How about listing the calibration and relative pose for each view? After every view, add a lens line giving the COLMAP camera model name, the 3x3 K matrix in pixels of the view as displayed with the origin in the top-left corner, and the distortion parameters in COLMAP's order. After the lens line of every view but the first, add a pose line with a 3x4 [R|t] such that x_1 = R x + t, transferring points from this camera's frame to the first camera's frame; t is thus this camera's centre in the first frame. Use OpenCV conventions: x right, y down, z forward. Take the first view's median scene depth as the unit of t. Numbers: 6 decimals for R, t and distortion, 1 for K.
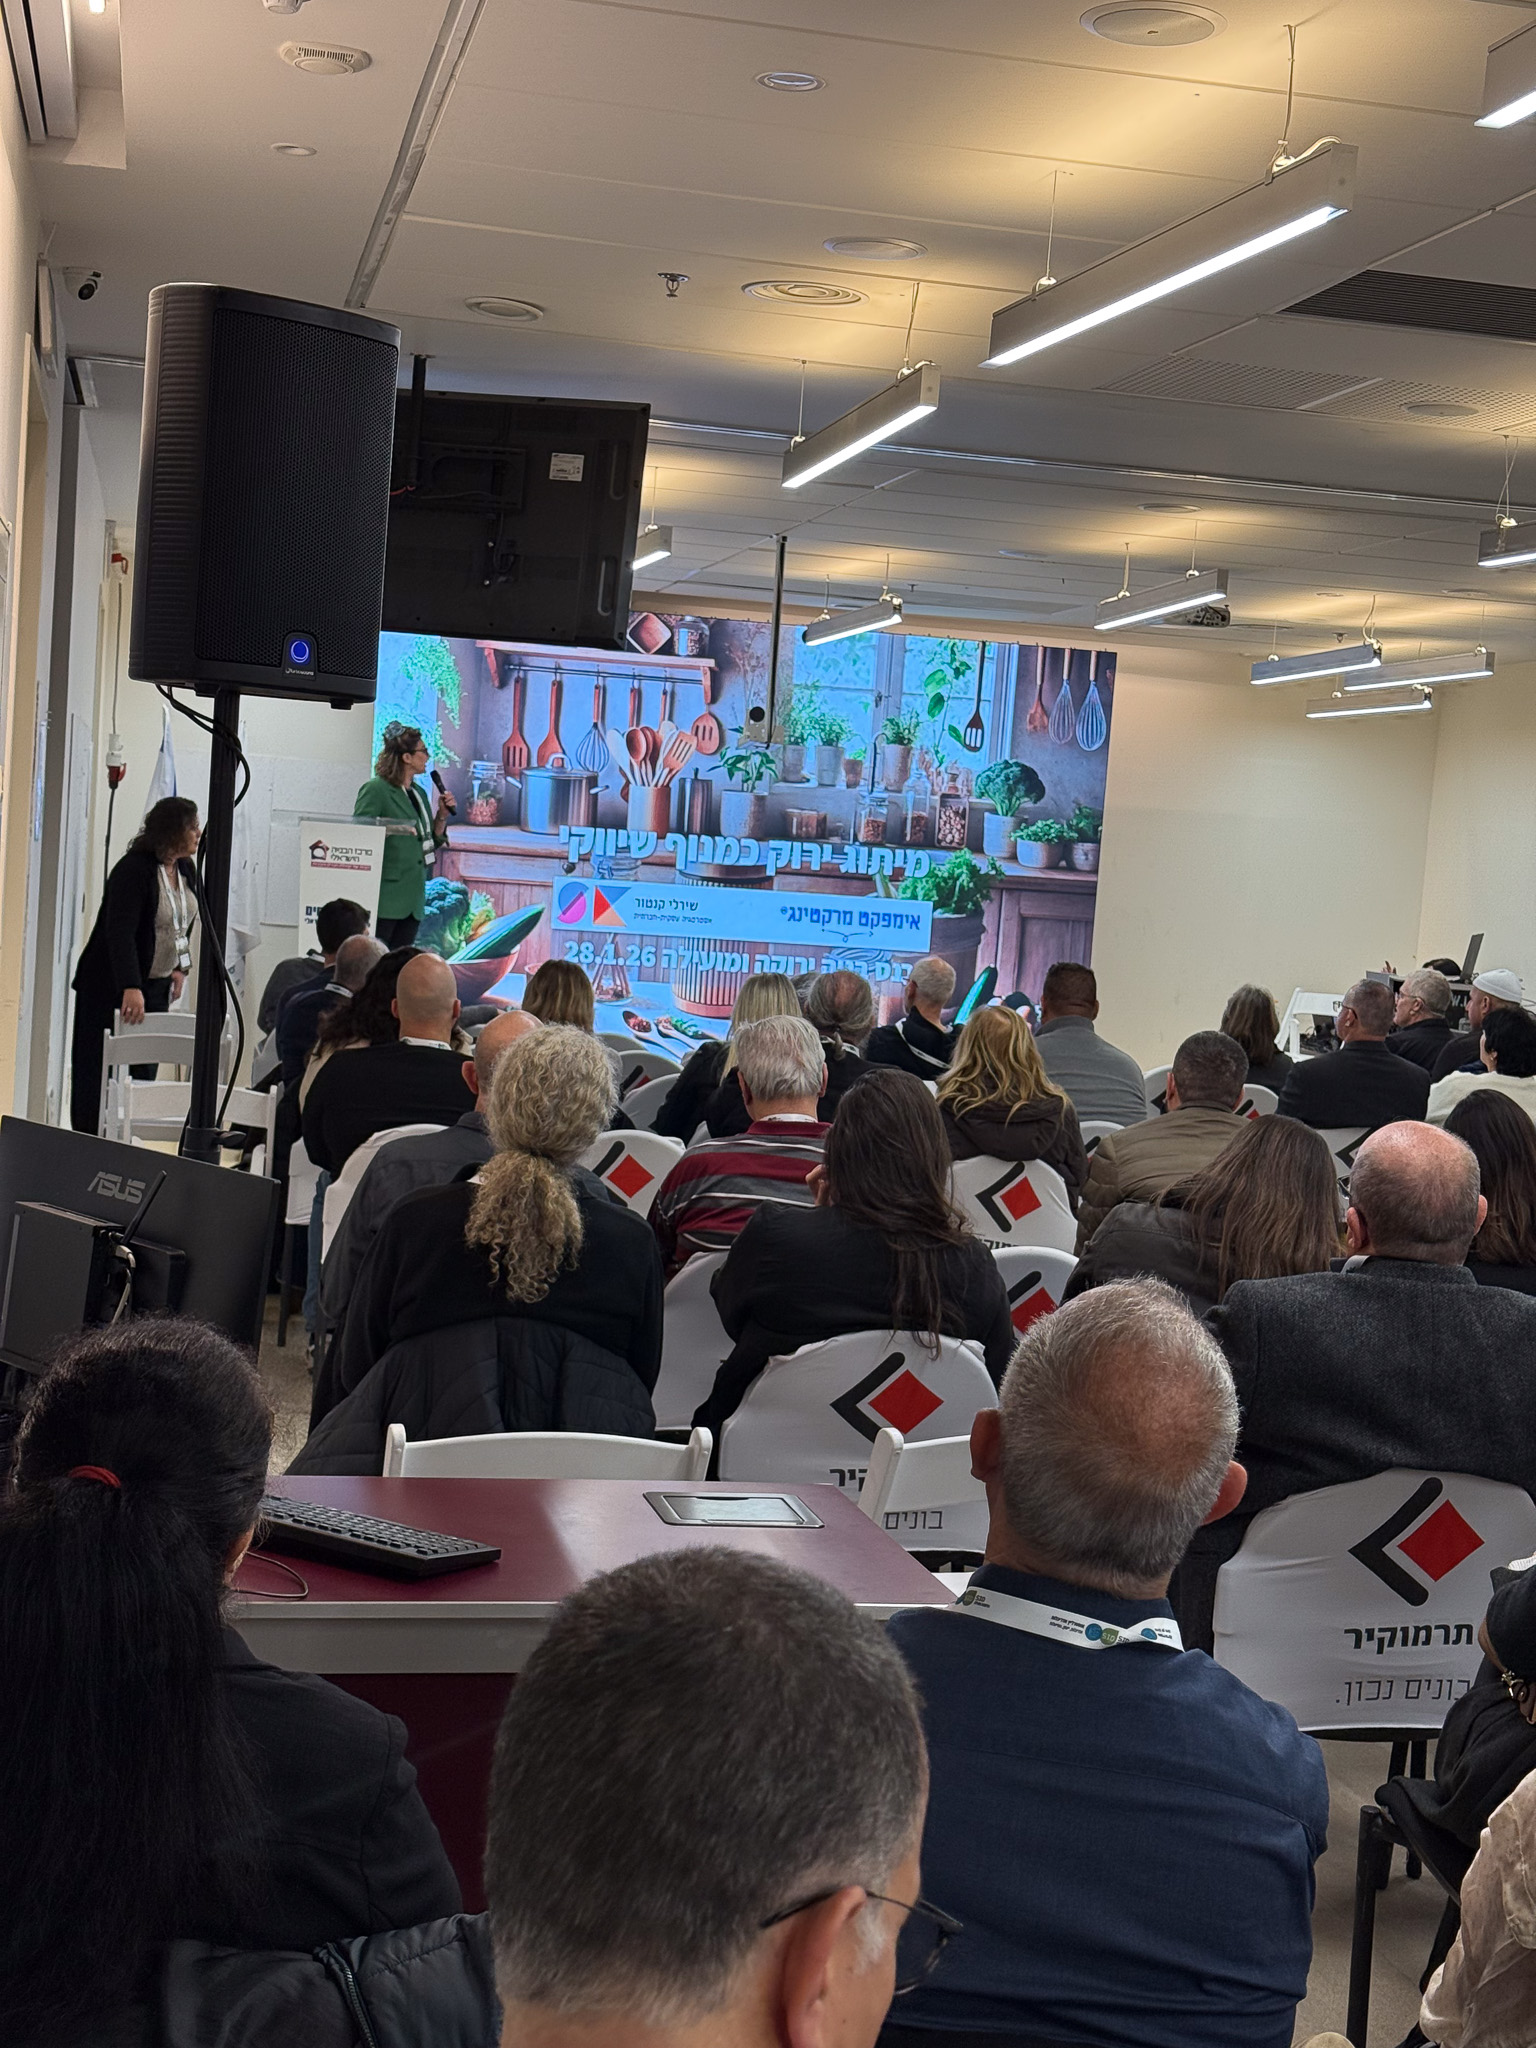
lens RADIAL K [[2862.9, 0, 768.9], [0, 2862.9, 1034.3], [0, 0, 1]] dist [0.140039, 0.000000]
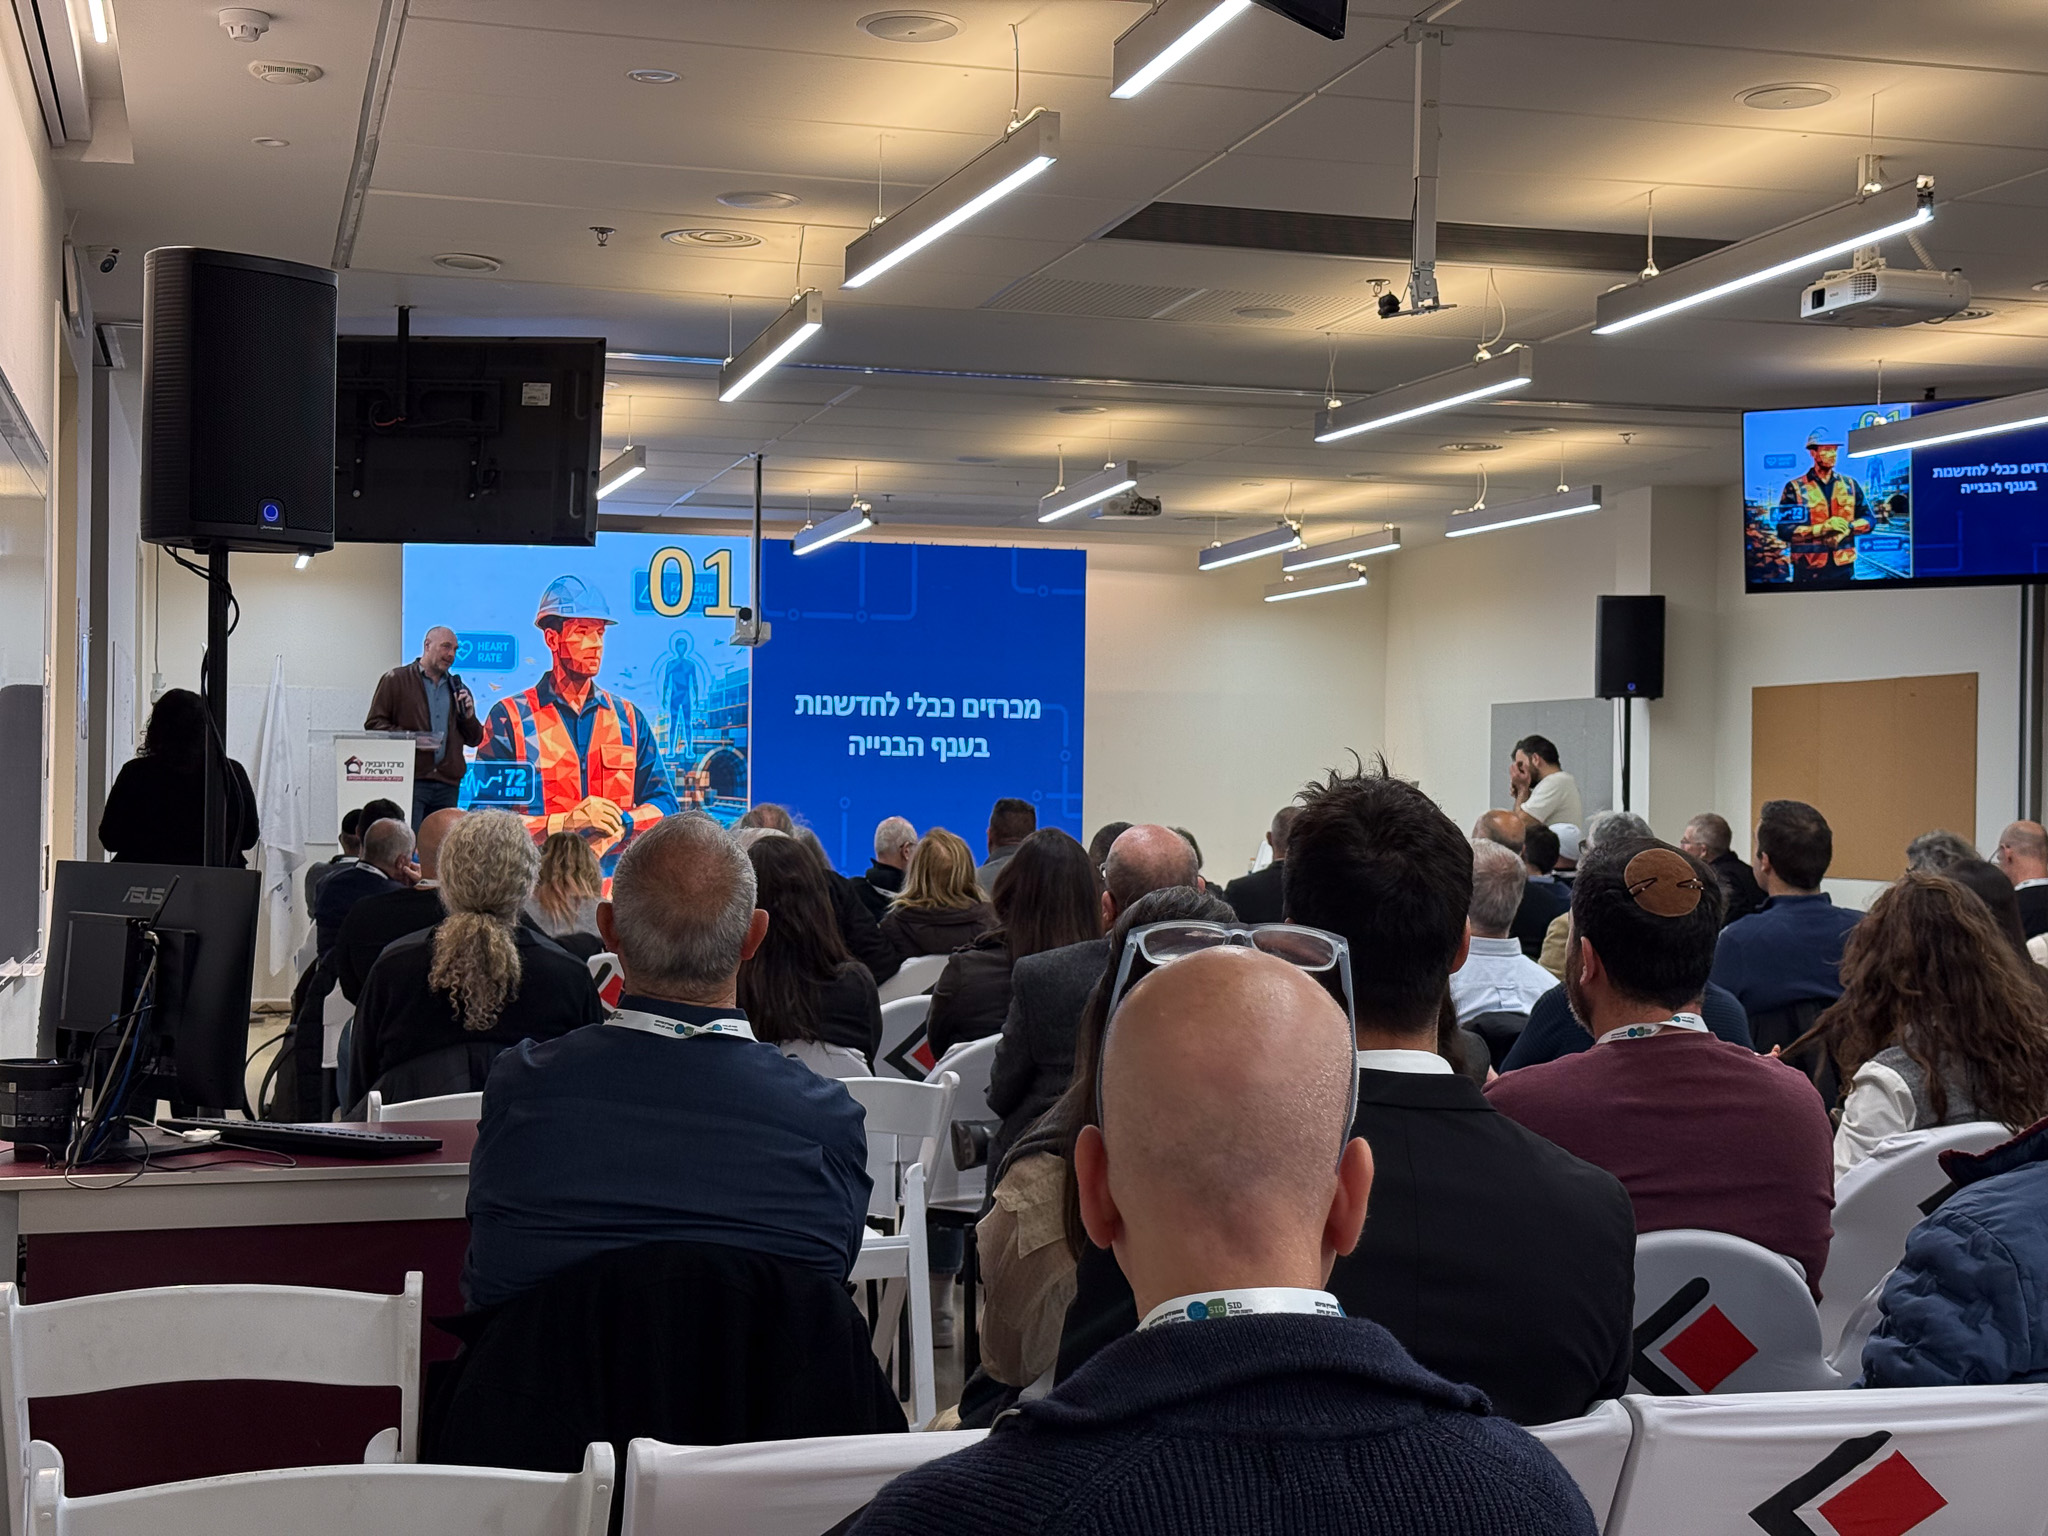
lens RADIAL K [[2862.9, 0, 996.9], [0, 2862.9, 783.7], [0, 0, 1]] dist [0.140039, 0.000000]
pose [[0.996785, -0.058413, 0.054846, 0.050615], [0.061863, 0.996065, -0.063469, 0.054198], [-0.050923, 0.066657, 0.996476, -0.190412]]
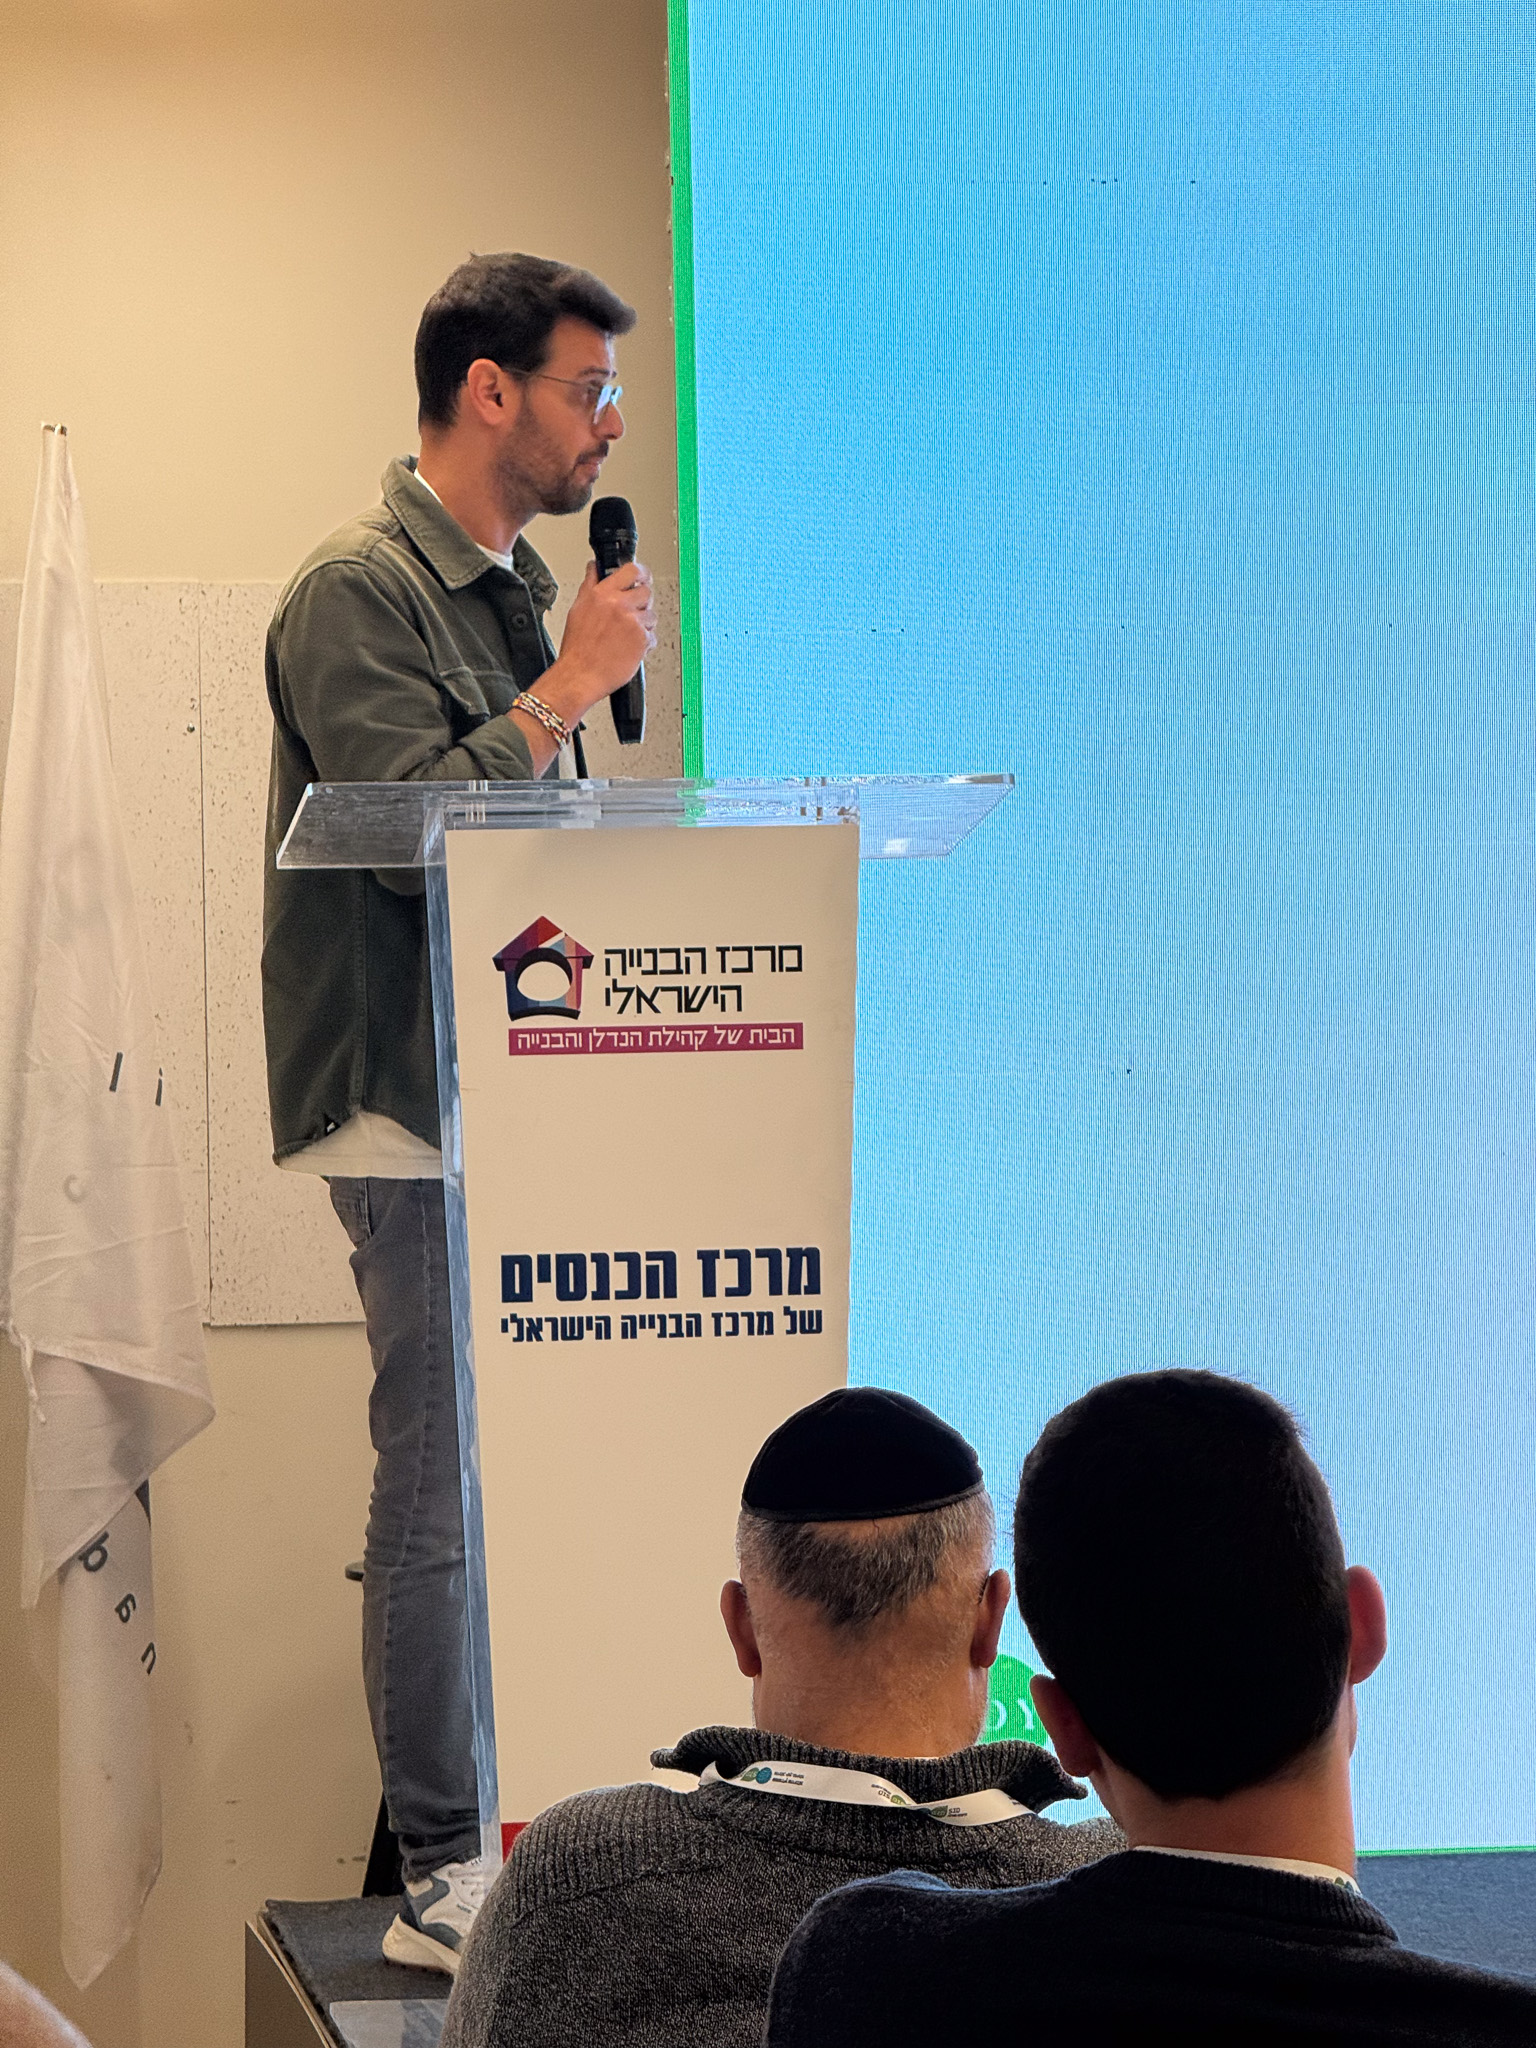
lens RADIAL K [[7319.8, 0, 768.4], [0, 7319.8, 1019.4], [0, 0, 1]] dist [0.398418, 0.000000]
pose [[0.994698, -0.087602, -0.053878, -0.230761], [0.084782, 0.995012, -0.052567, -0.066124], [0.058214, 0.047720, 0.997163, 1.002547]]
